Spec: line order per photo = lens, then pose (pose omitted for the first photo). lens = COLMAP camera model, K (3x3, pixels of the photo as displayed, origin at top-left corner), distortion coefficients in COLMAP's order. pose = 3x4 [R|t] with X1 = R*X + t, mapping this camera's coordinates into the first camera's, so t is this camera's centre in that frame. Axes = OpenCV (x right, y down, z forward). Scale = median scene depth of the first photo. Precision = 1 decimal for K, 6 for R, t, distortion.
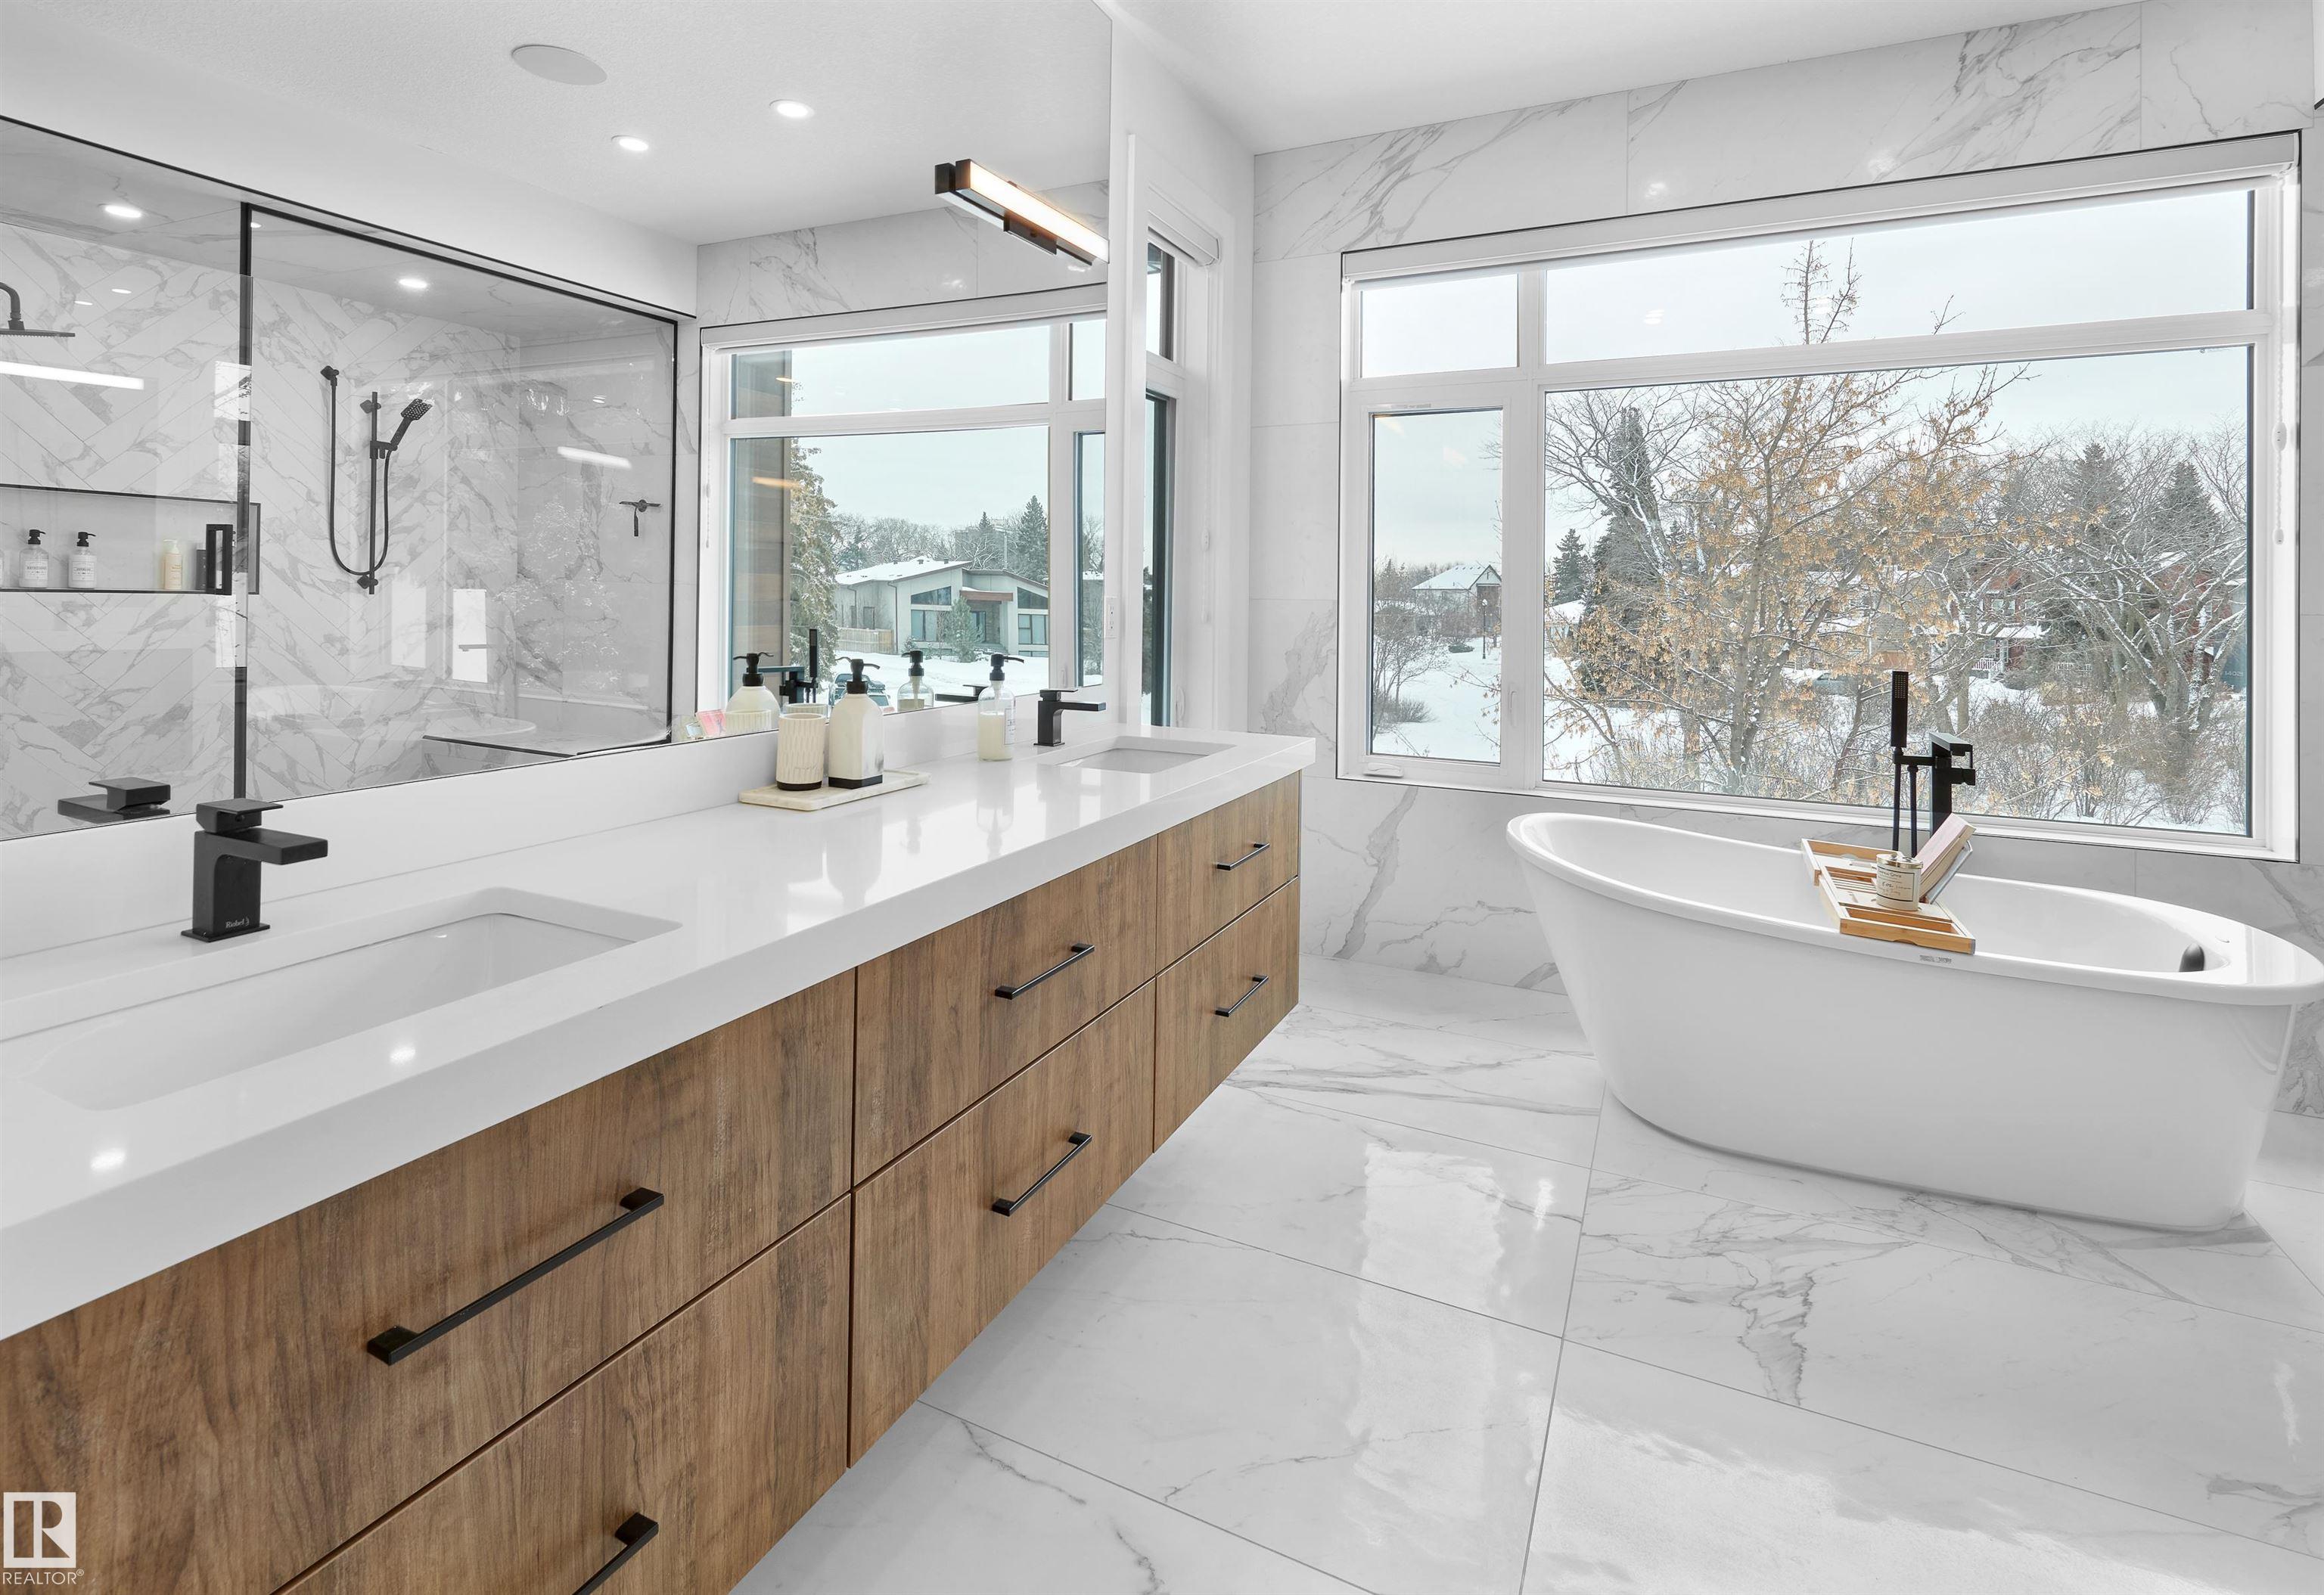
lens RADIAL K [[1081.0, 0, 1166.1], [0, 1081.0, 635.4], [0, 0, 1]] dist [0.001508, 0.000373]
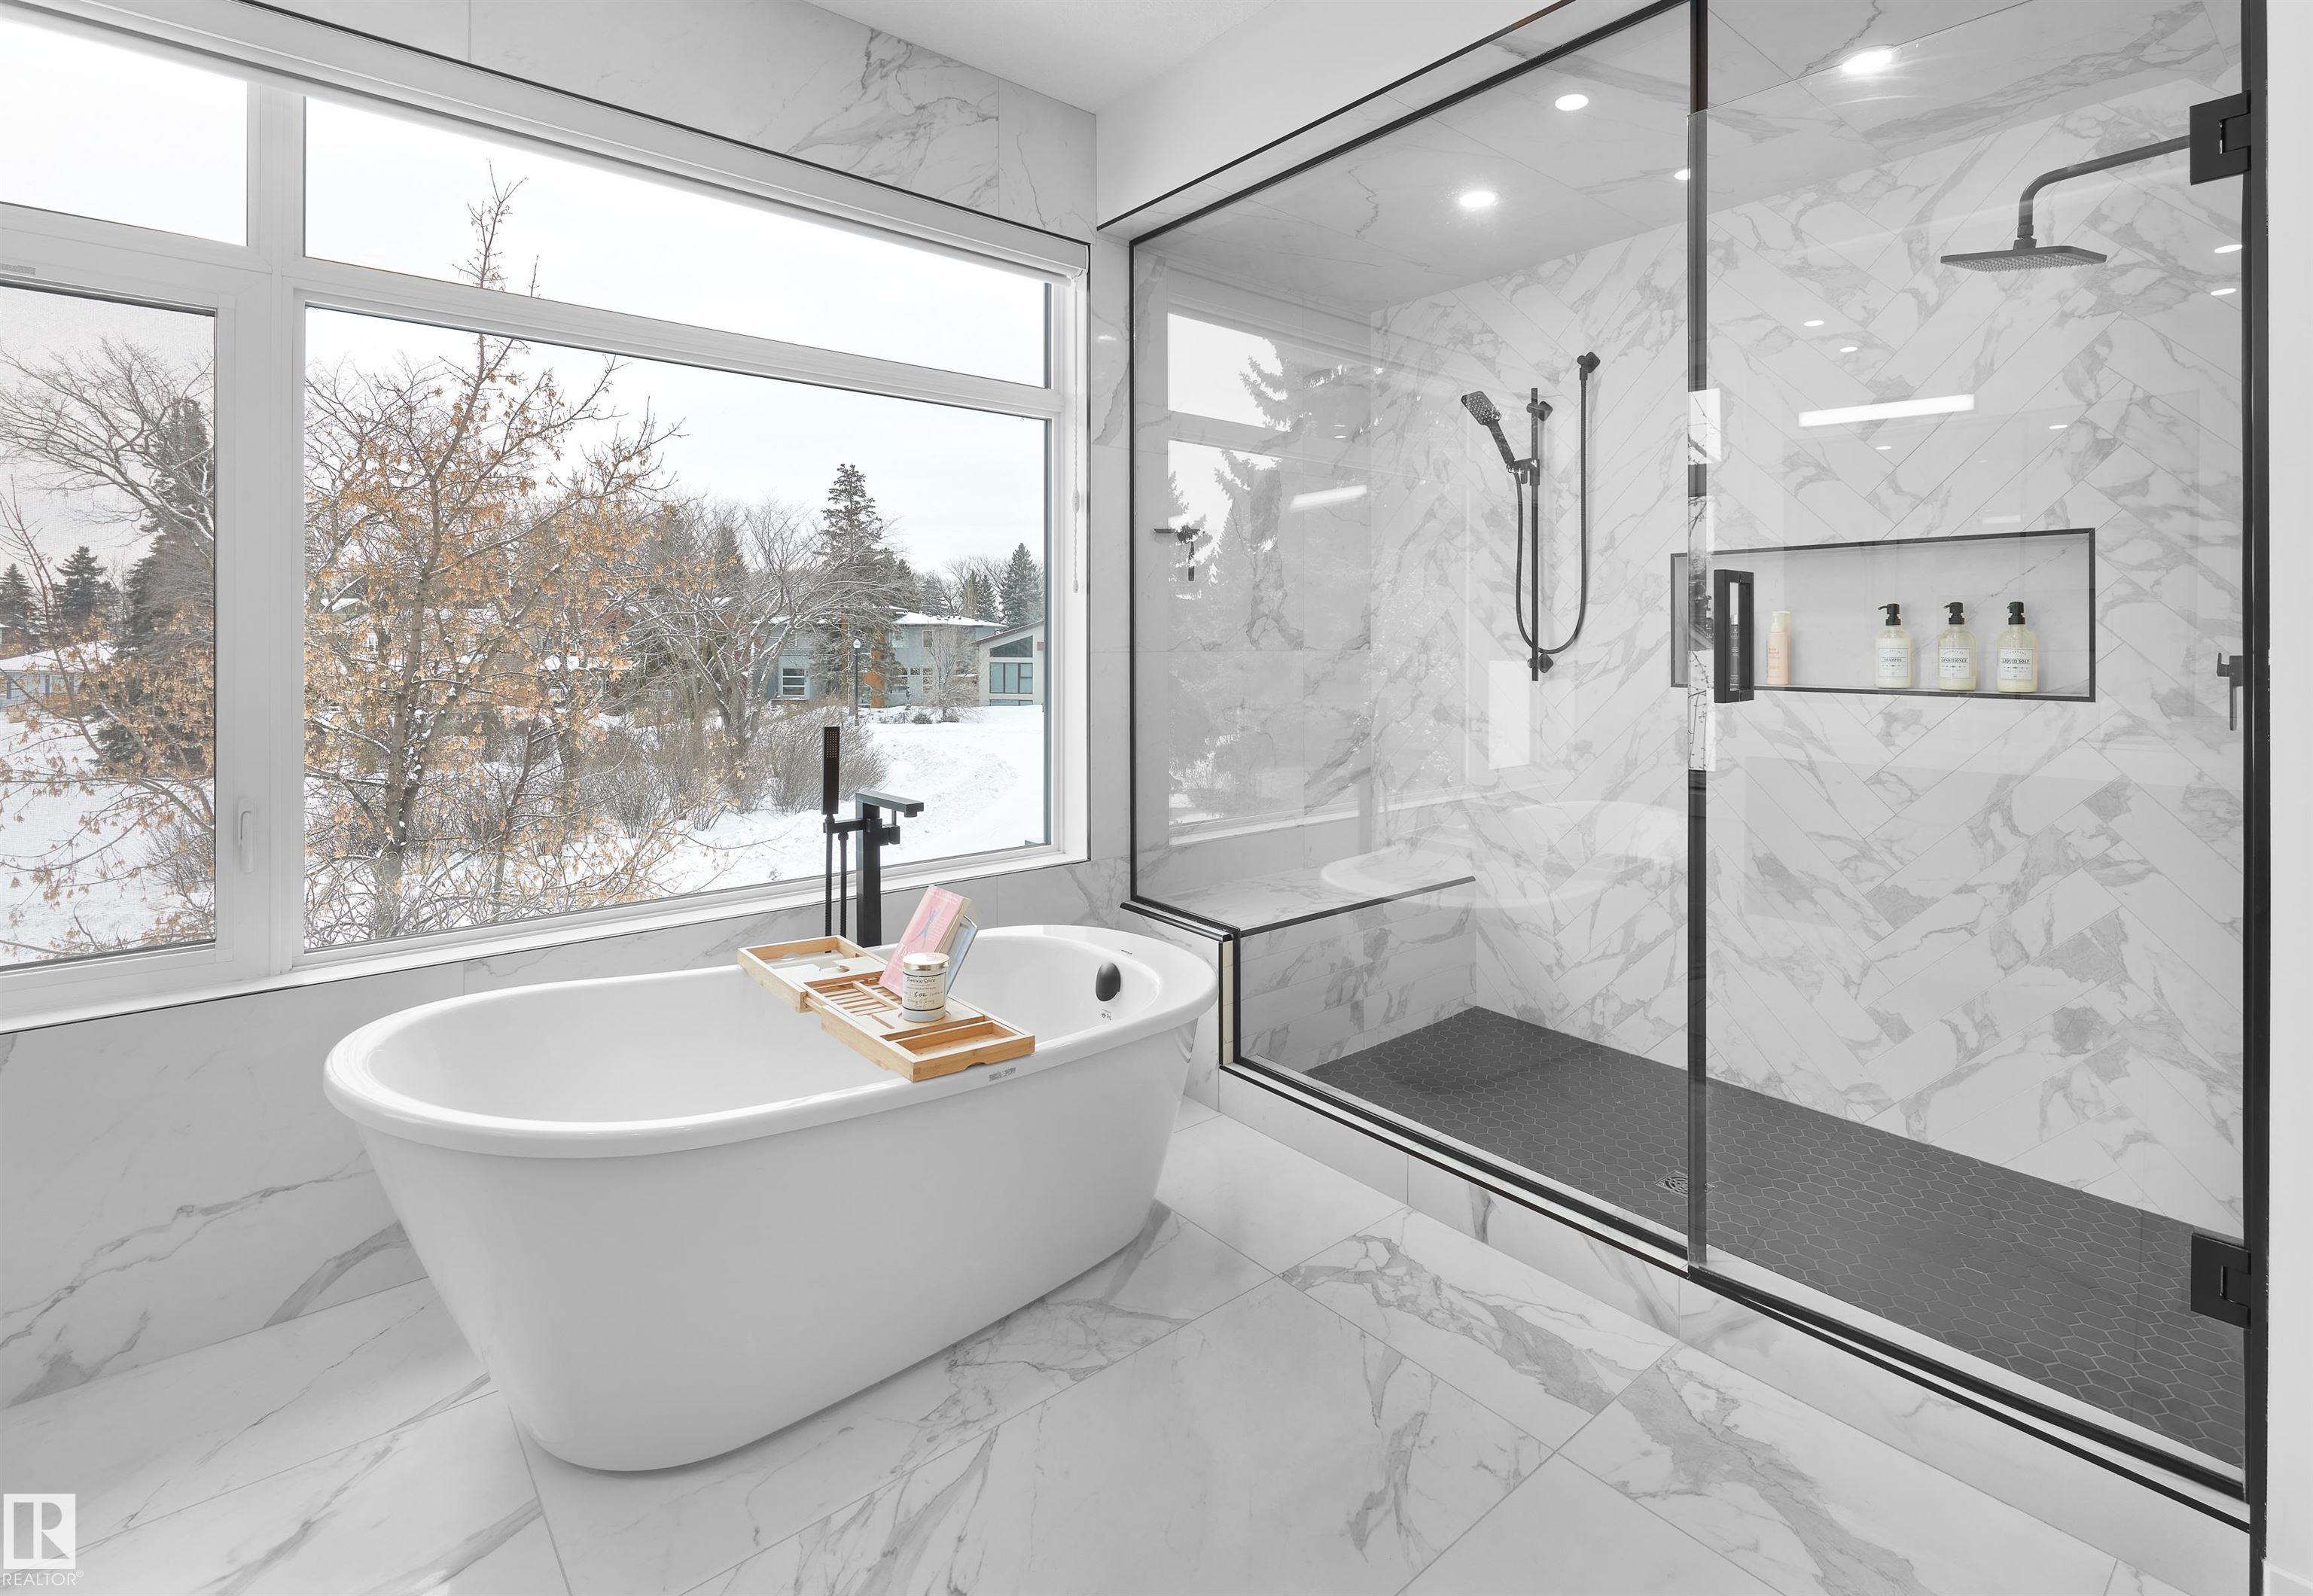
lens RADIAL K [[1075.9, 0, 1160.6], [0, 1075.9, 636.6], [0, 0, 1]] dist [0.001508, 0.000373]
pose [[0.412872, -0.008903, 0.910745, 0.001873], [0.039002, 0.999208, -0.007913, -0.018182], [-0.909954, 0.038788, 0.412892, 0.336763]]
